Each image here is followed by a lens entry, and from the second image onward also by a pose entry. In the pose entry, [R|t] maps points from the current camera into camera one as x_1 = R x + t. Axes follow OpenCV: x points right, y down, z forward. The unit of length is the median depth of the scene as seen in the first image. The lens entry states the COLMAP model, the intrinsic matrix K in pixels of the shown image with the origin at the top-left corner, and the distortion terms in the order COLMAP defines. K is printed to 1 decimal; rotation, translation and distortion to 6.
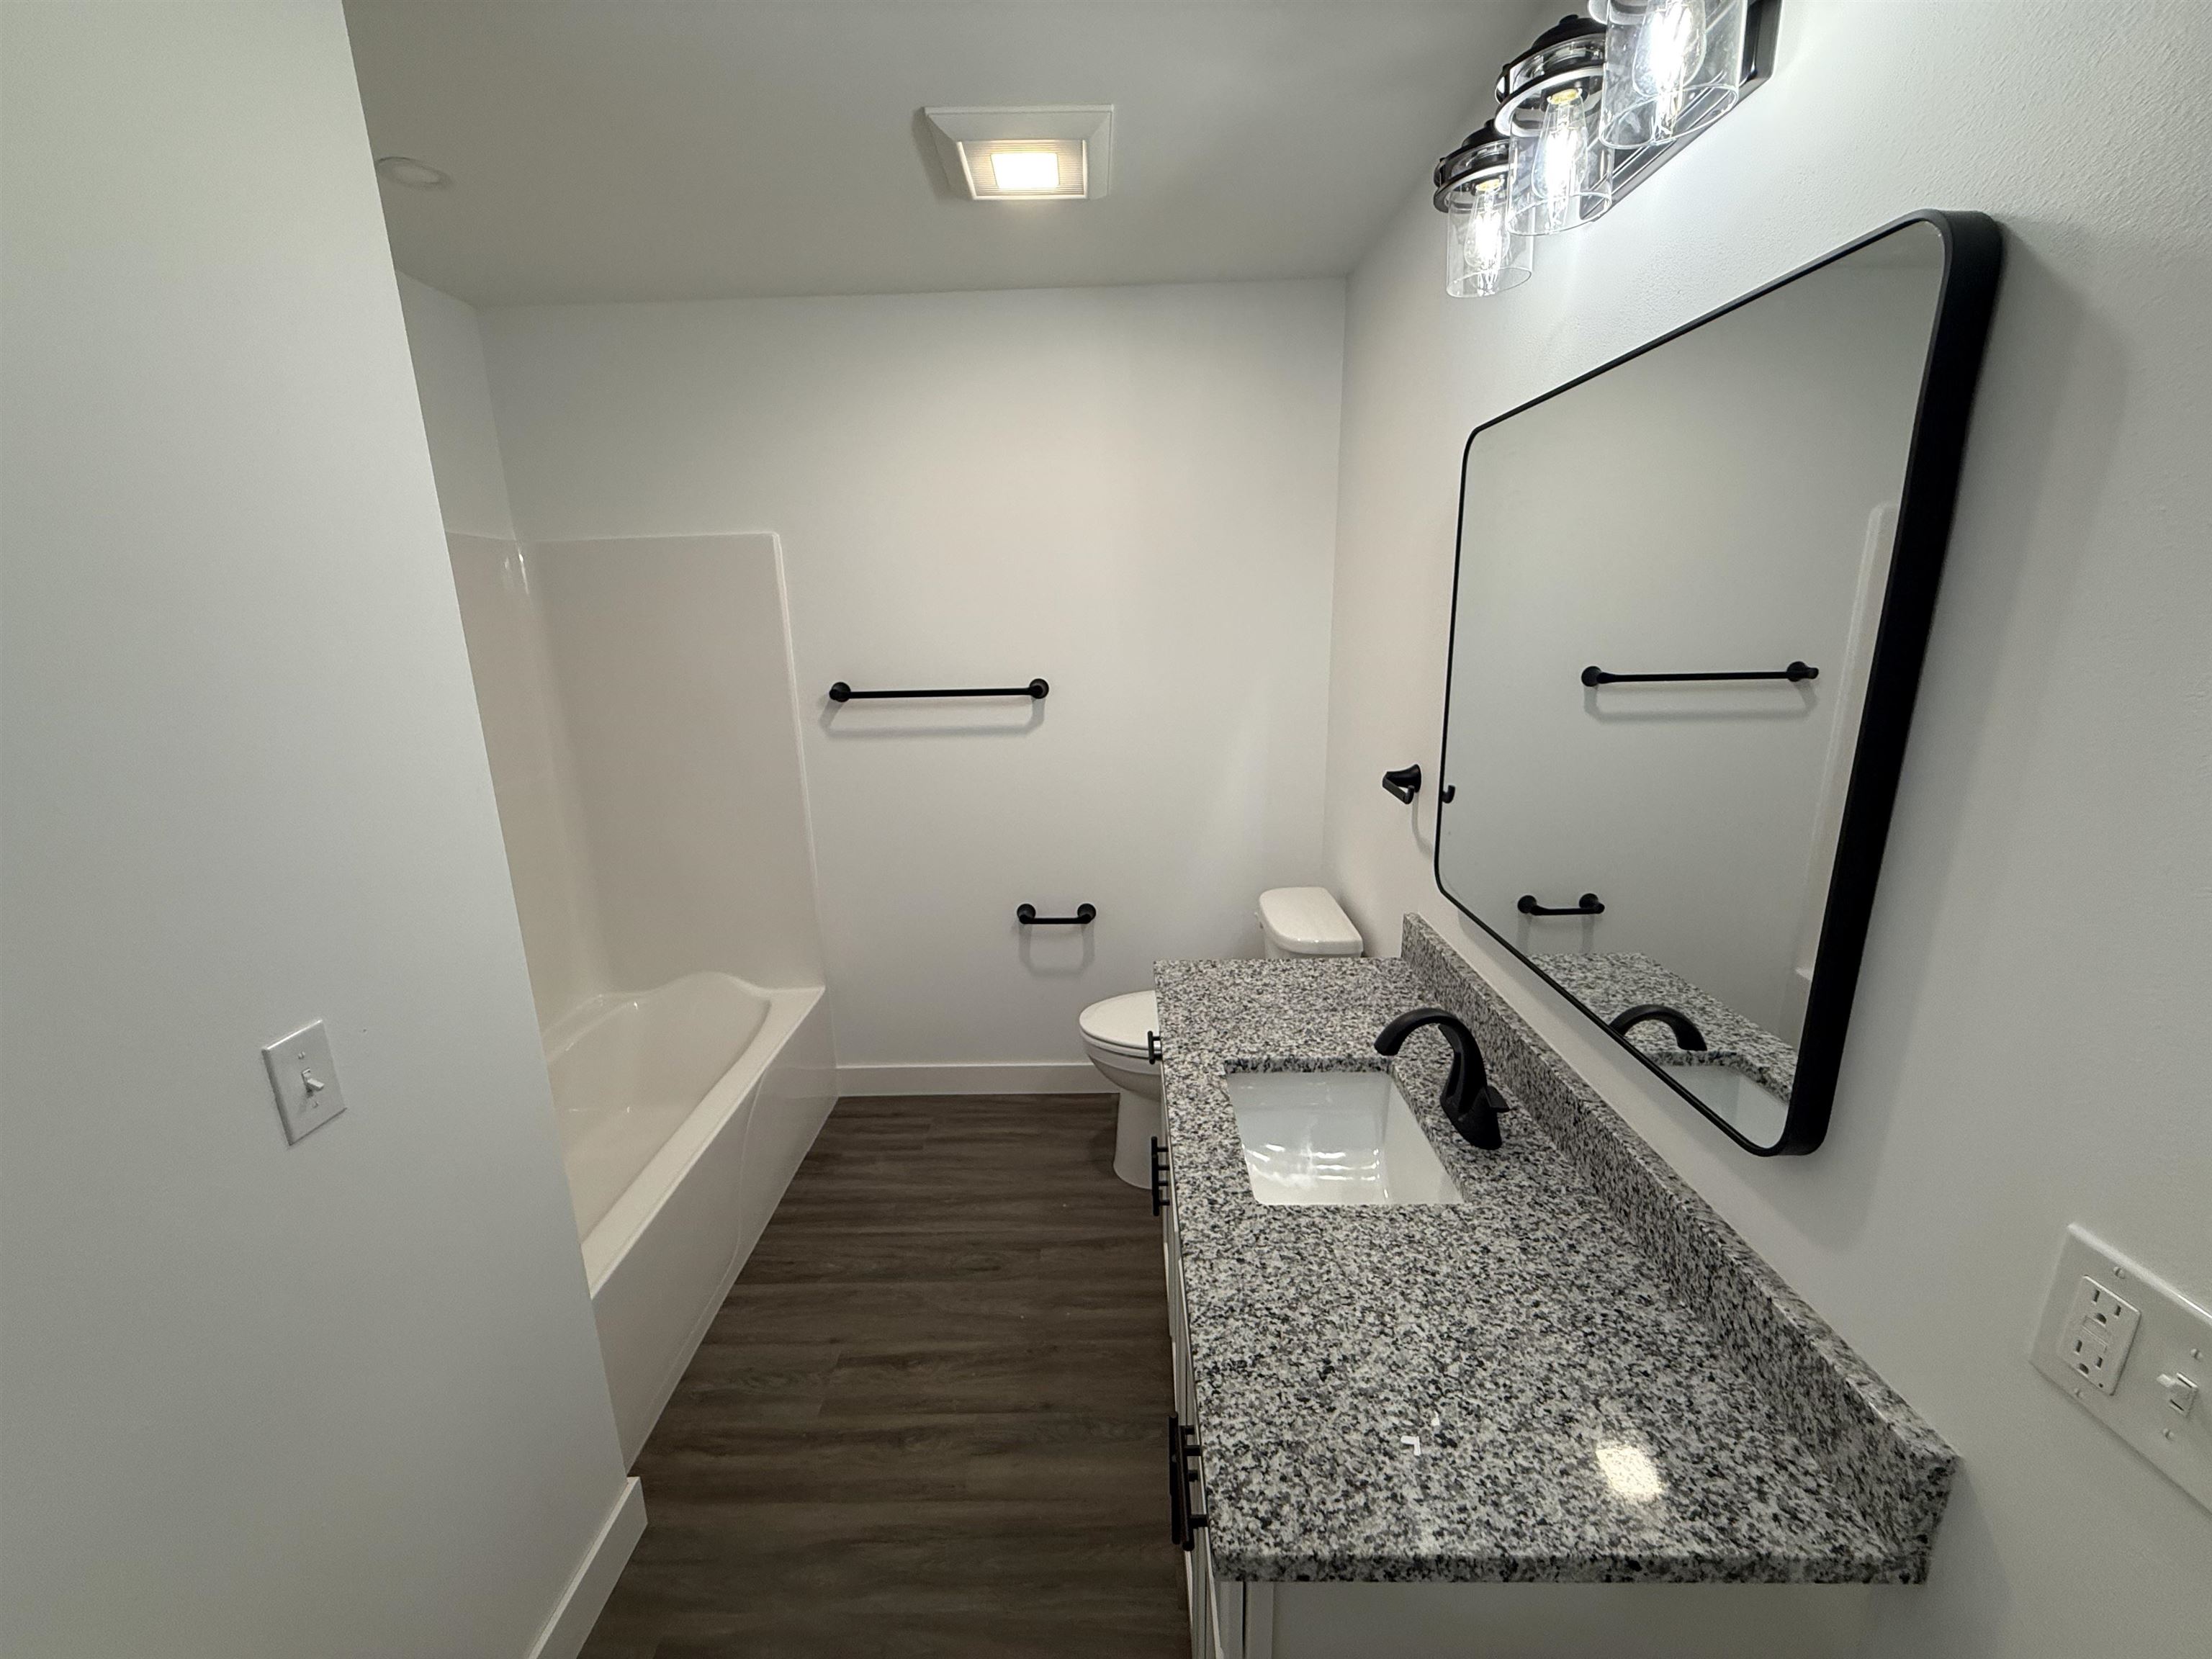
lens RADIAL K [[884.3, 0, 1099.1], [0, 884.3, 832.0], [0, 0, 1]] dist [0.000650, 0.000140]
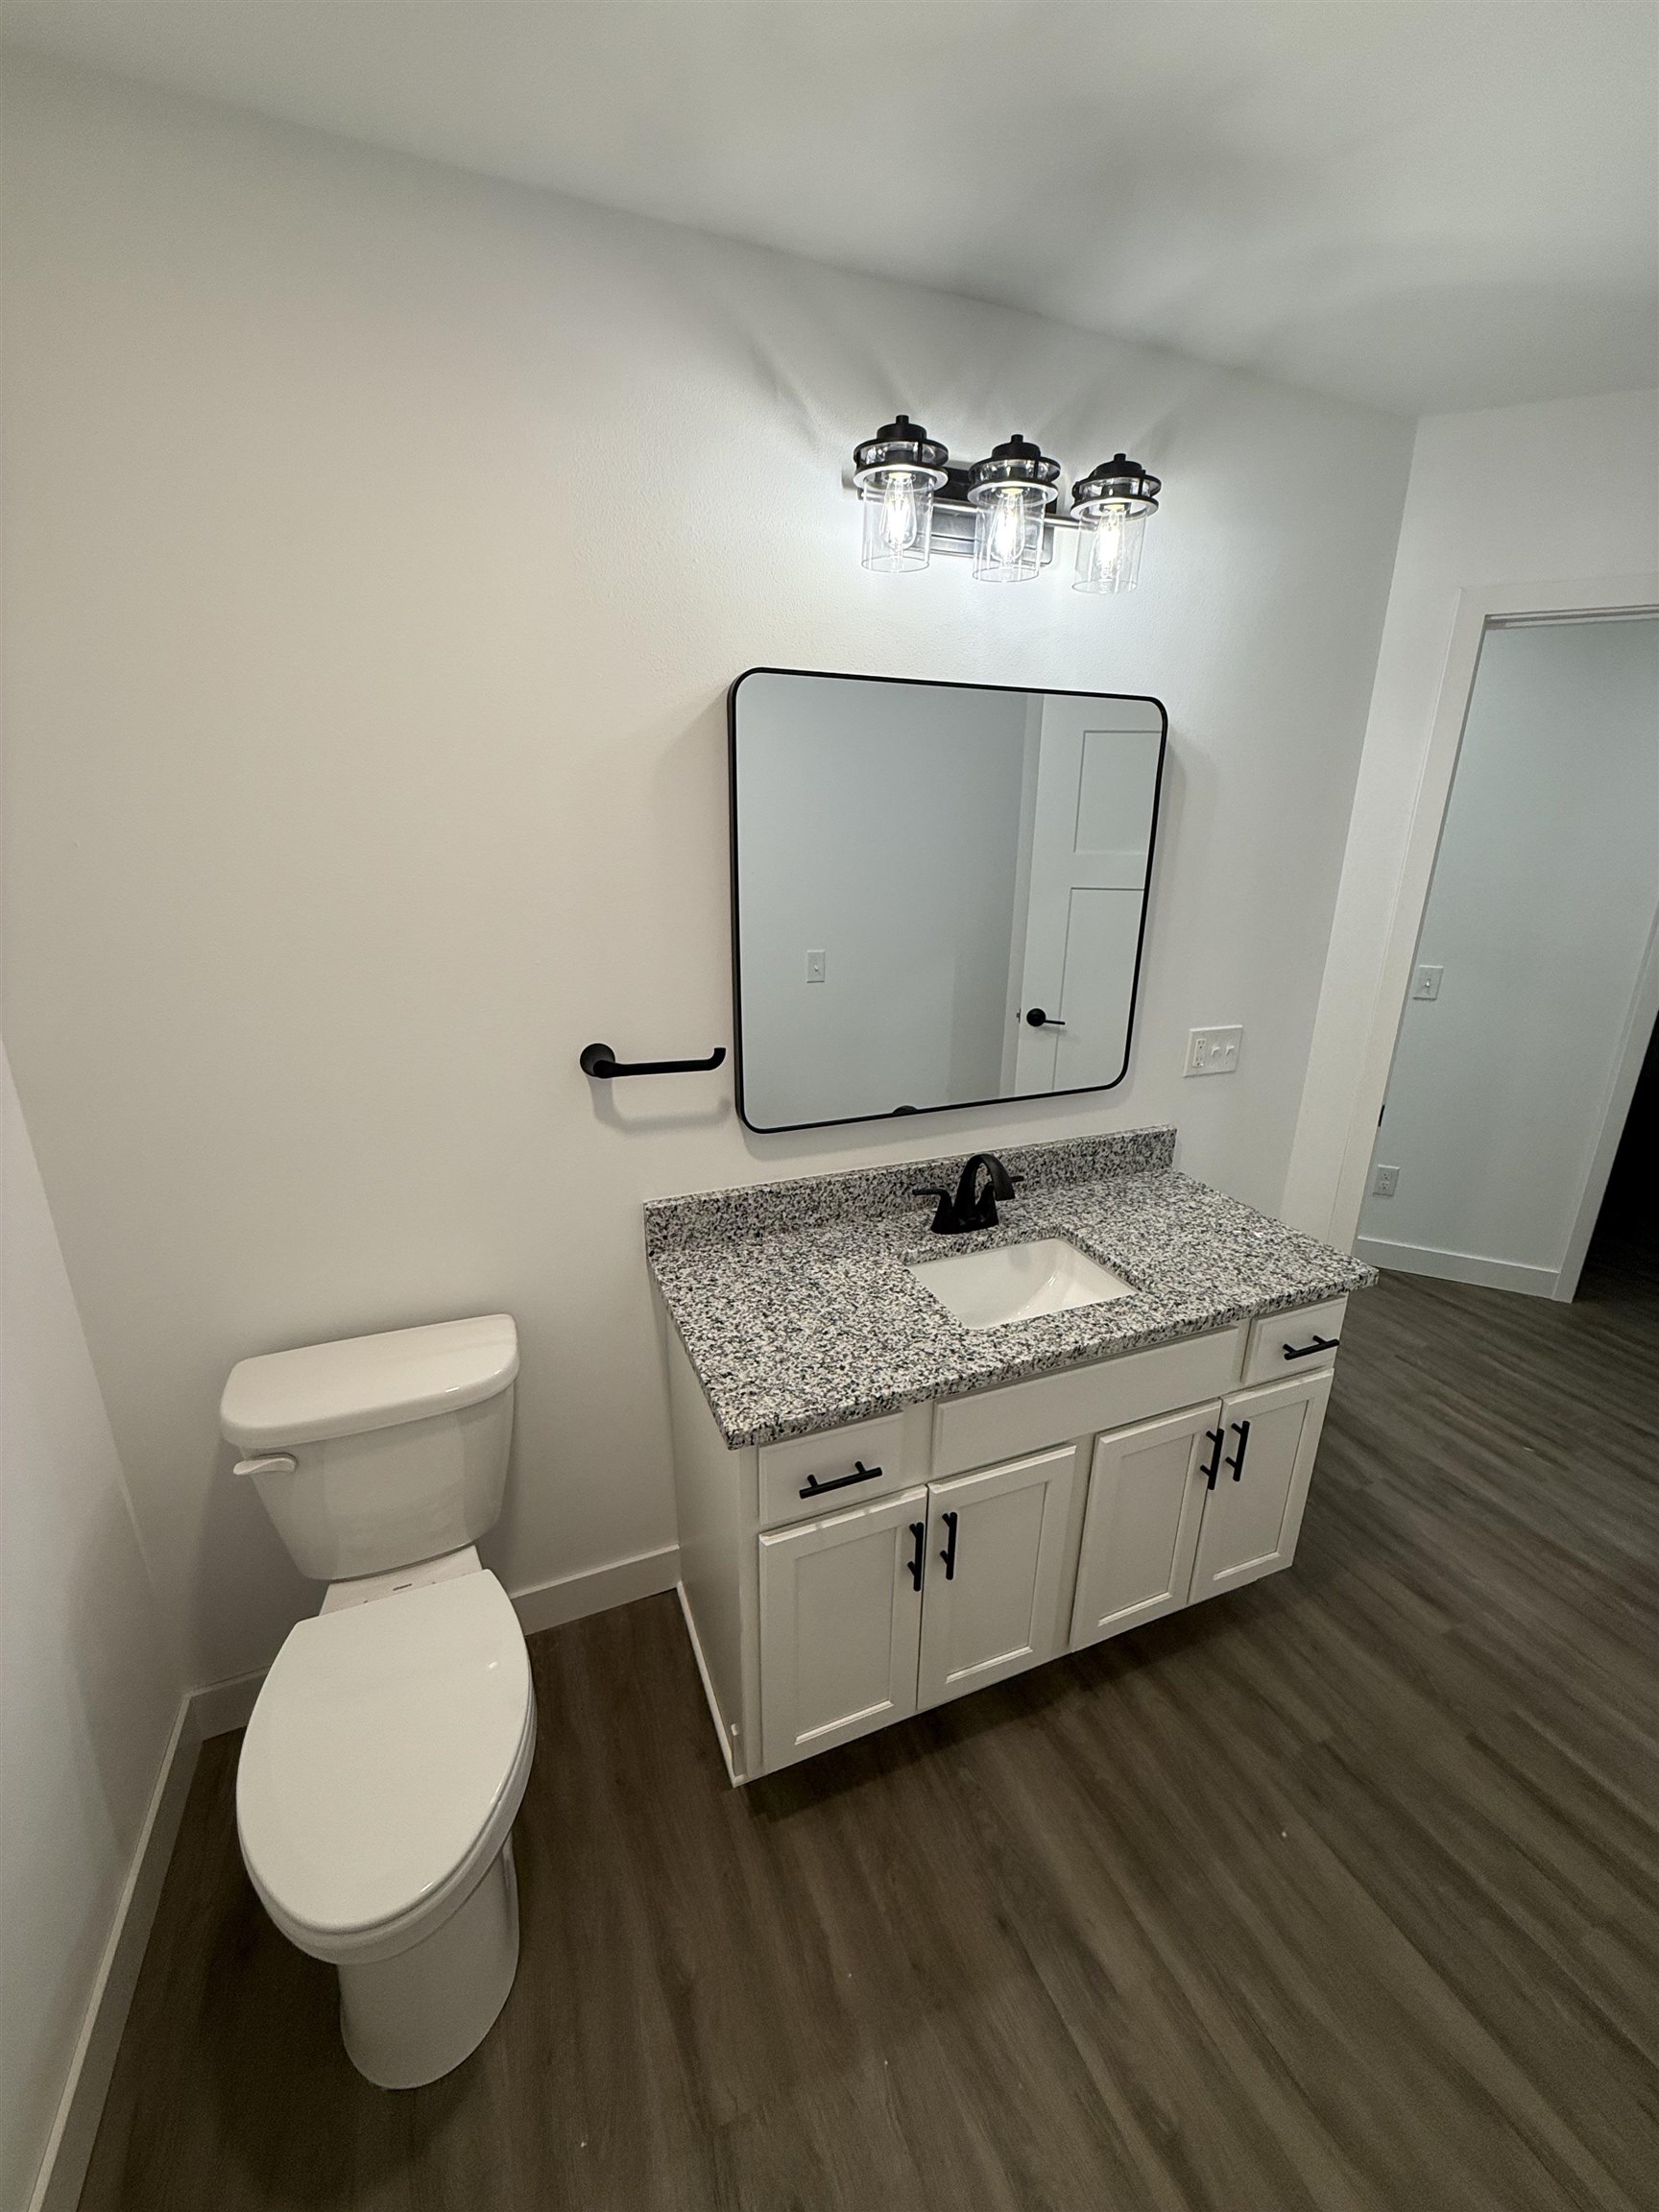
lens RADIAL K [[884.3, 0, 842.1], [0, 884.3, 1096.7], [0, 0, 1]] dist [0.000650, 0.000140]
pose [[-0.399326, -0.260386, 0.879055, -0.540519], [0.220820, 0.903277, 0.367872, -0.329842], [-0.889819, 0.341014, -0.303203, 1.241835]]
